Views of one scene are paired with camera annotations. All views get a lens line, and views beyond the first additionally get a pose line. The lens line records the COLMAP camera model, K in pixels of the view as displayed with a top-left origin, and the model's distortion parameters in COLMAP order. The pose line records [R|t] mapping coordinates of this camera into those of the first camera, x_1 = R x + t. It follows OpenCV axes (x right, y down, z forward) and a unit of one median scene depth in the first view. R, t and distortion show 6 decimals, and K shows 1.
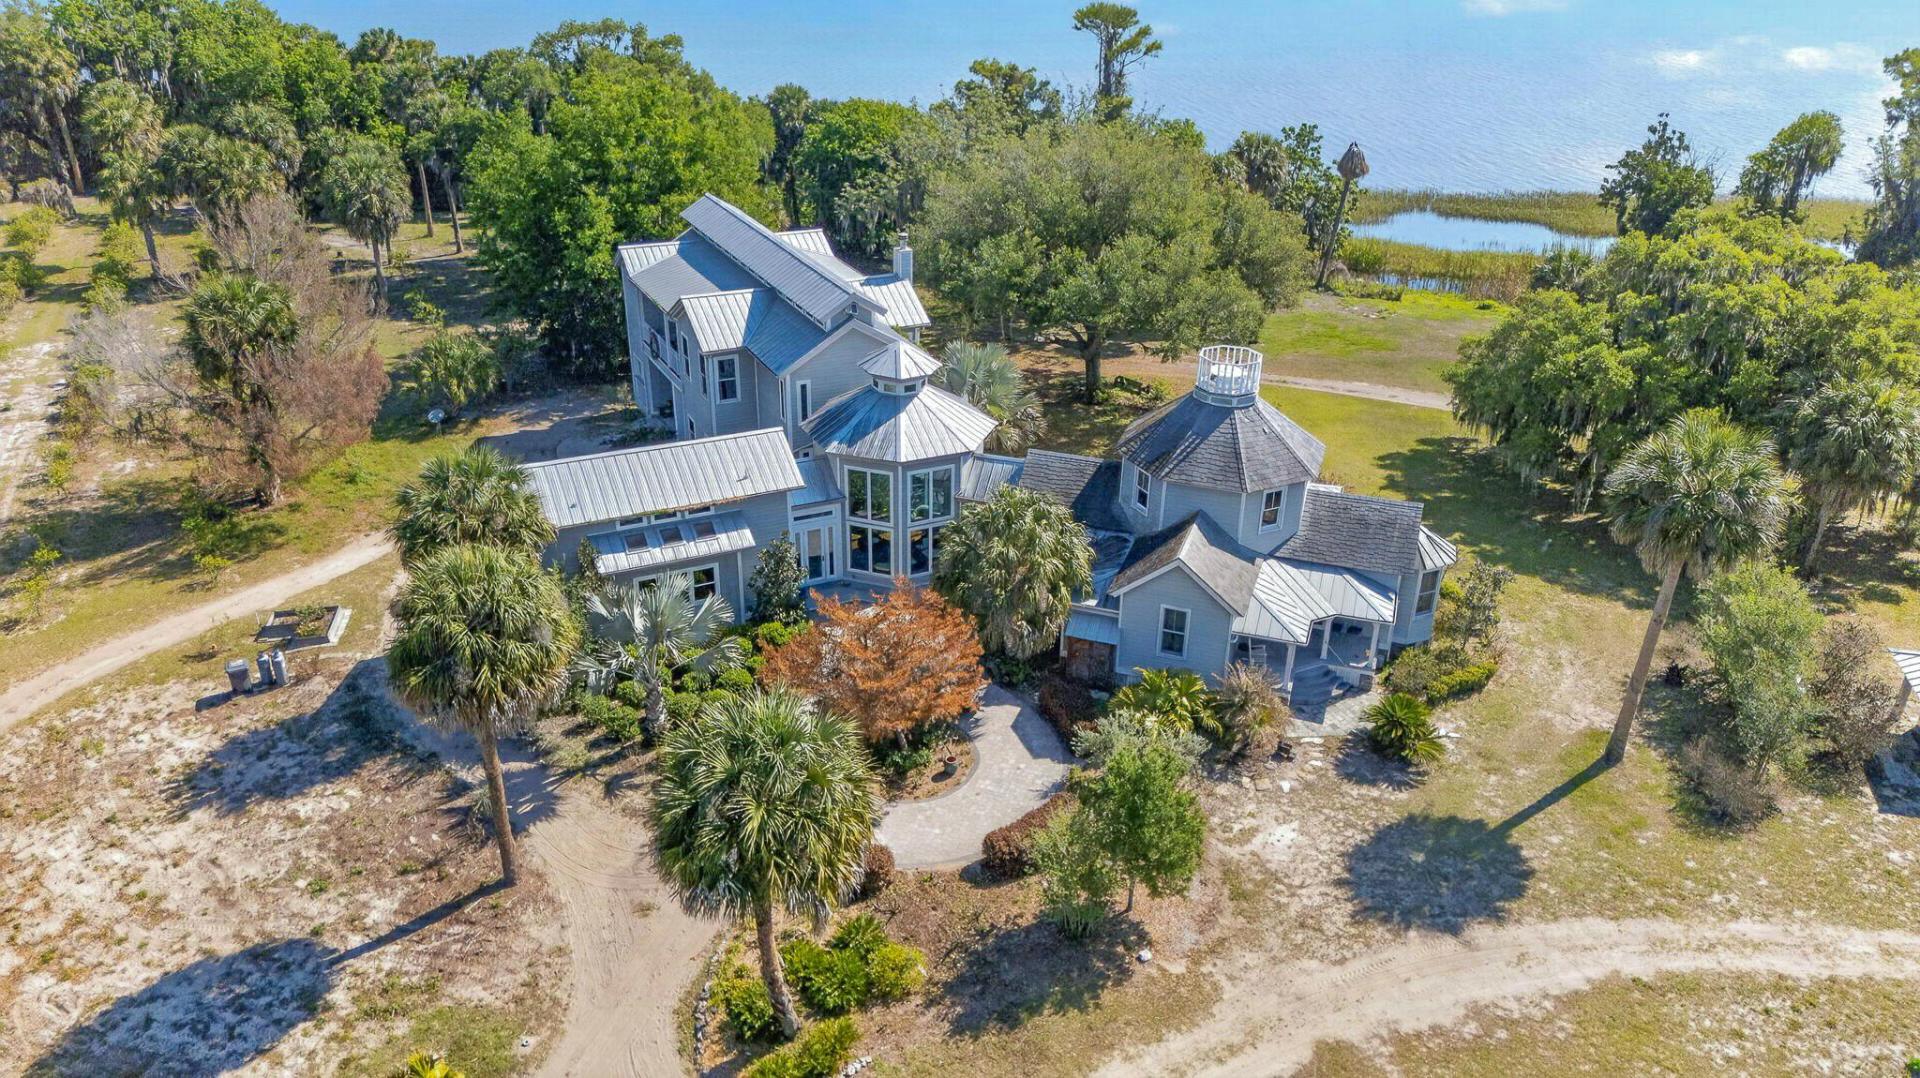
lens RADIAL K [[1347.4, 0, 970.9], [0, 1347.4, 545.8], [0, 0, 1]] dist [0.056581, -0.050633]
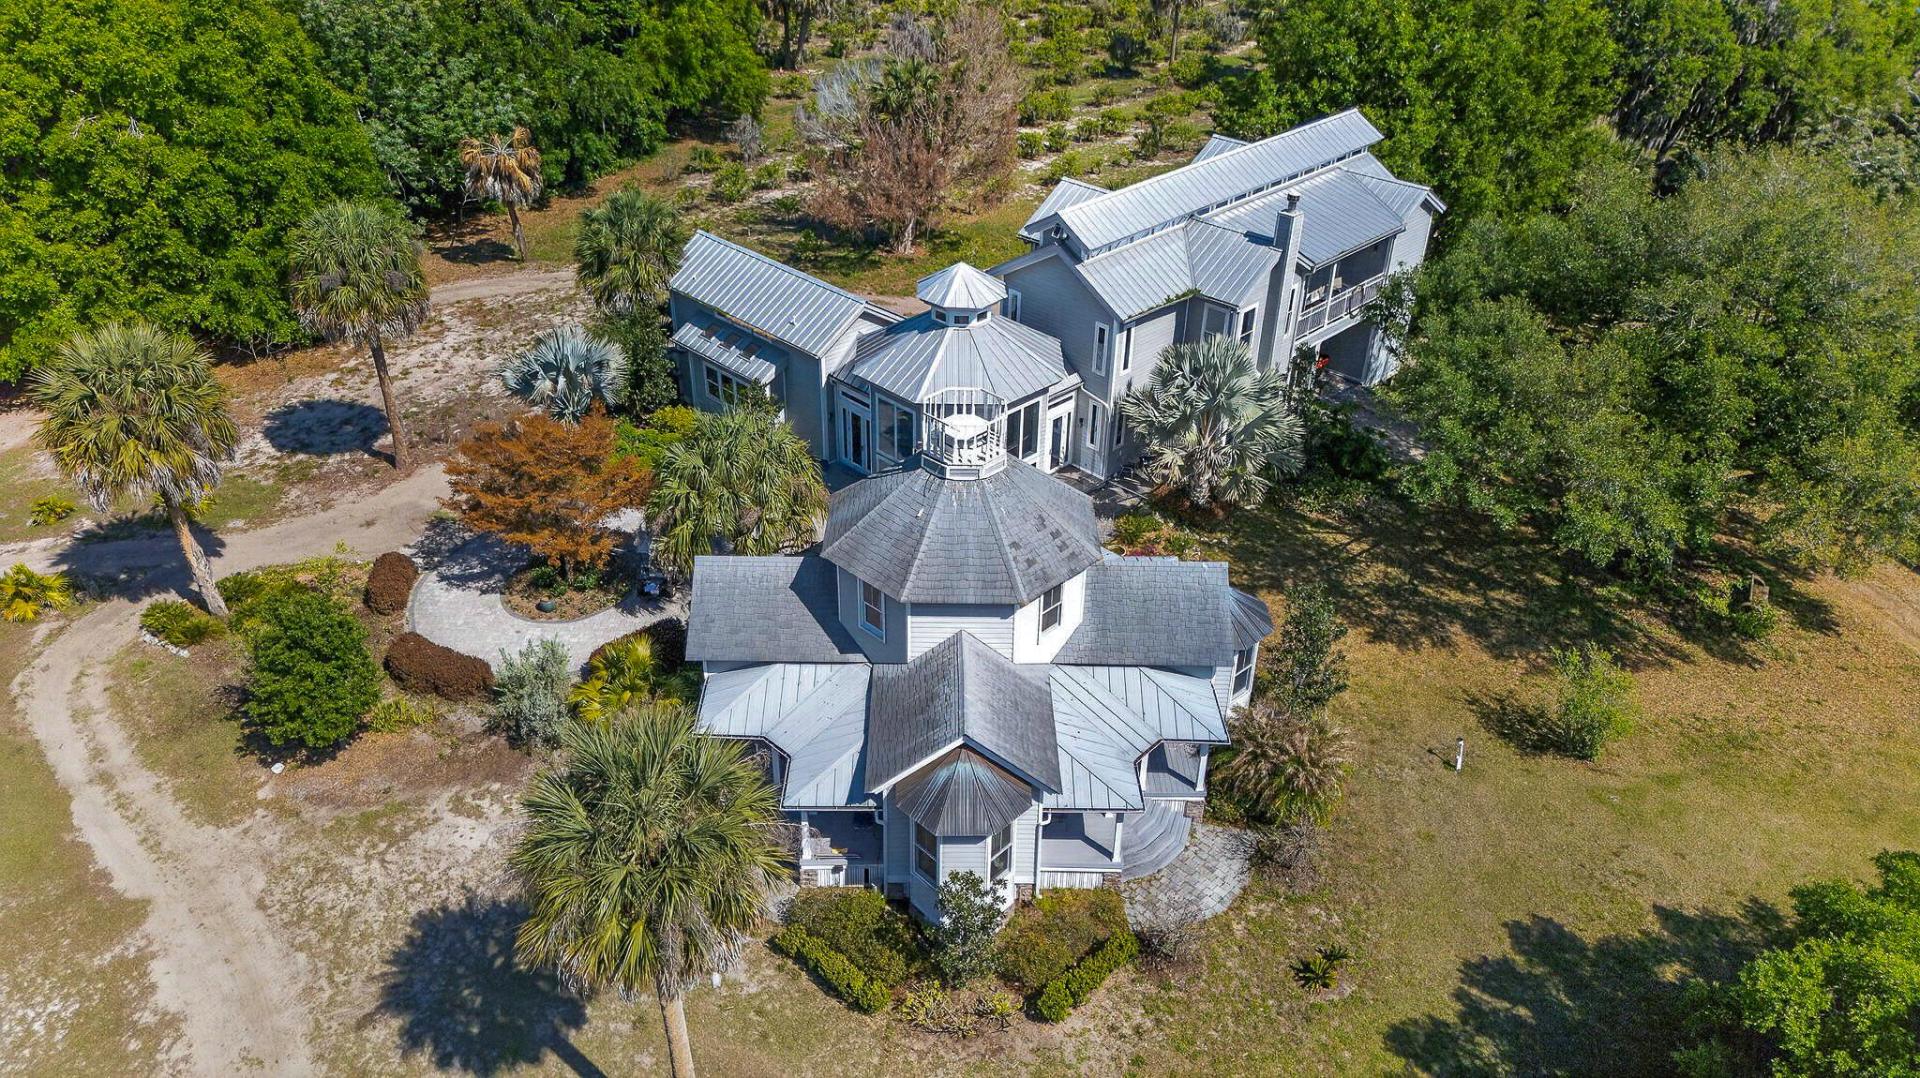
lens RADIAL K [[1347.4, 0, 970.9], [0, 1347.4, 545.8], [0, 0, 1]] dist [0.056581, -0.050633]
pose [[0.330411, 0.493415, -0.804593, 0.901998], [-0.430929, 0.837295, 0.336506, -0.359111], [0.839719, 0.235538, 0.489279, 0.757466]]
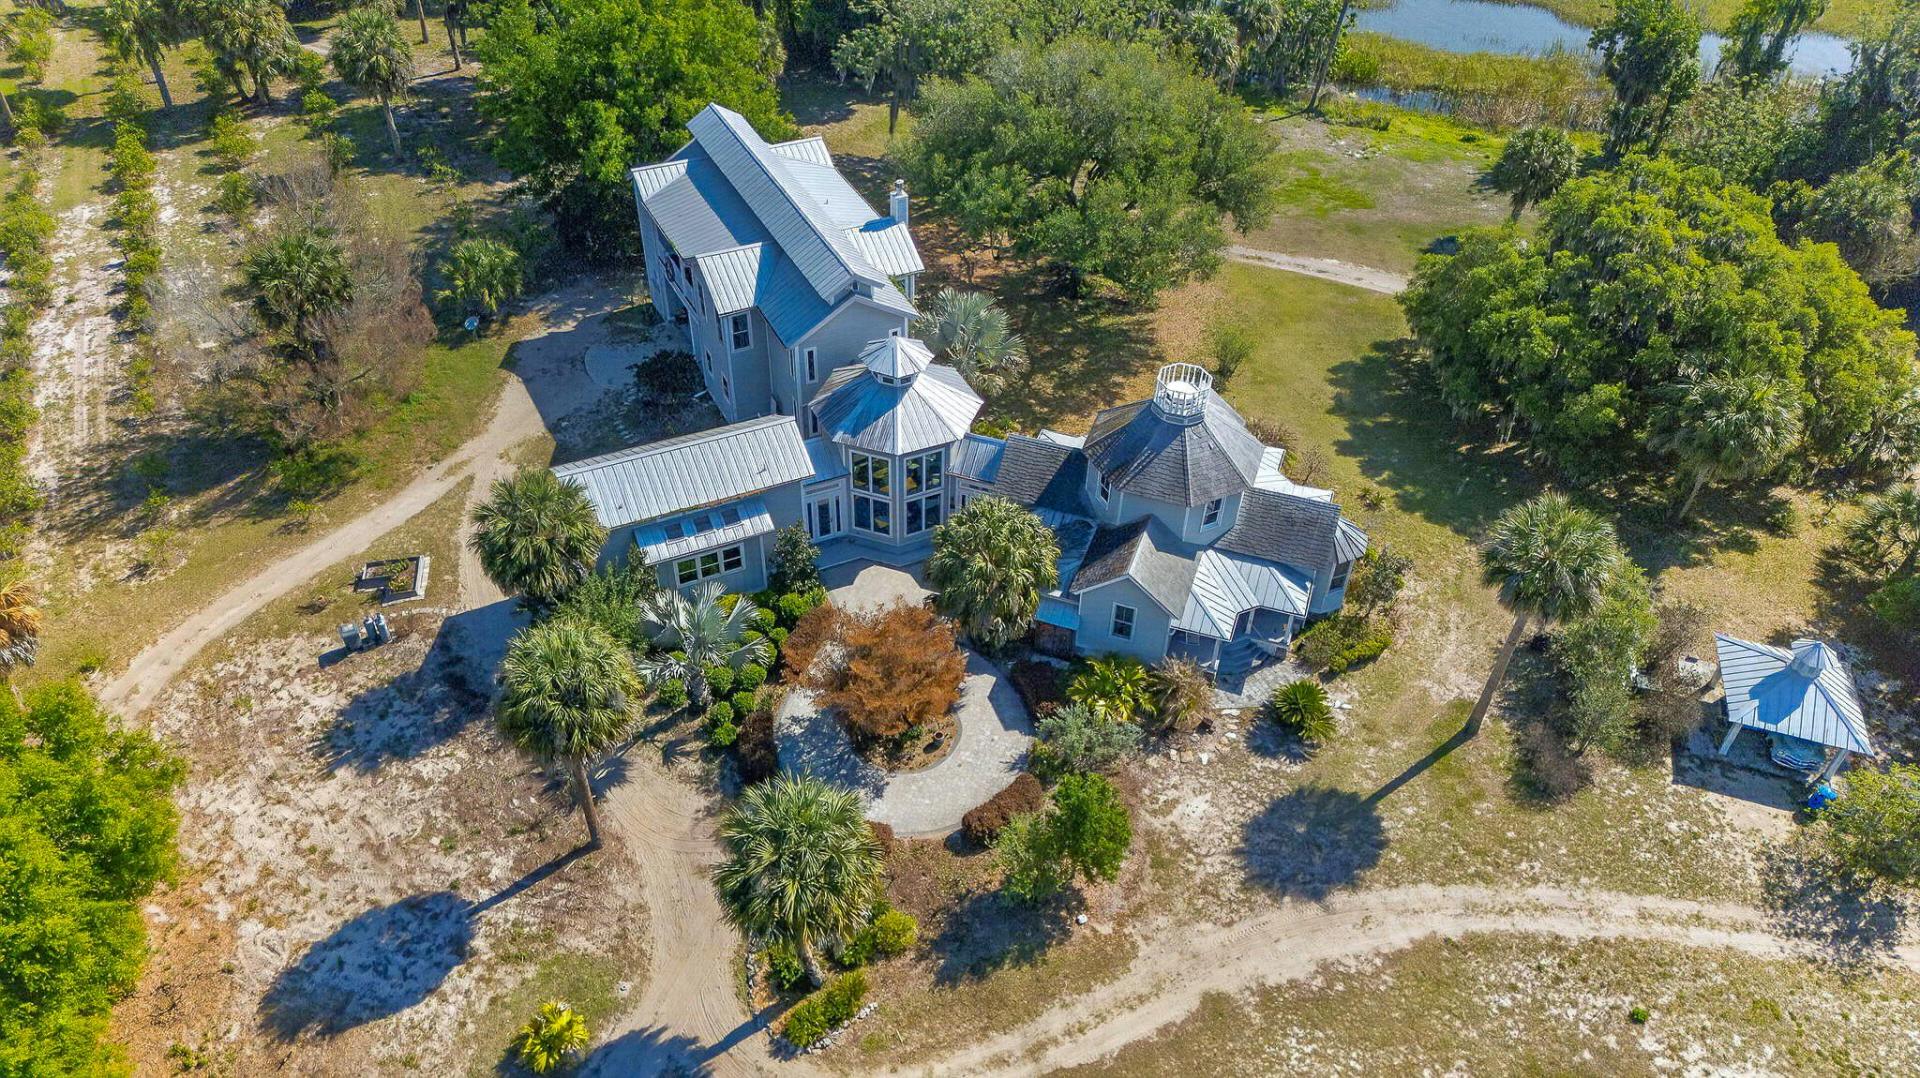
lens RADIAL K [[1347.4, 0, 970.9], [0, 1347.4, 545.8], [0, 0, 1]] dist [0.056581, -0.050633]
pose [[0.999950, 0.009693, 0.002422, 0.010464], [-0.009991, 0.967921, 0.251056, -0.325838], [0.000089, -0.251068, 0.967970, -0.164290]]
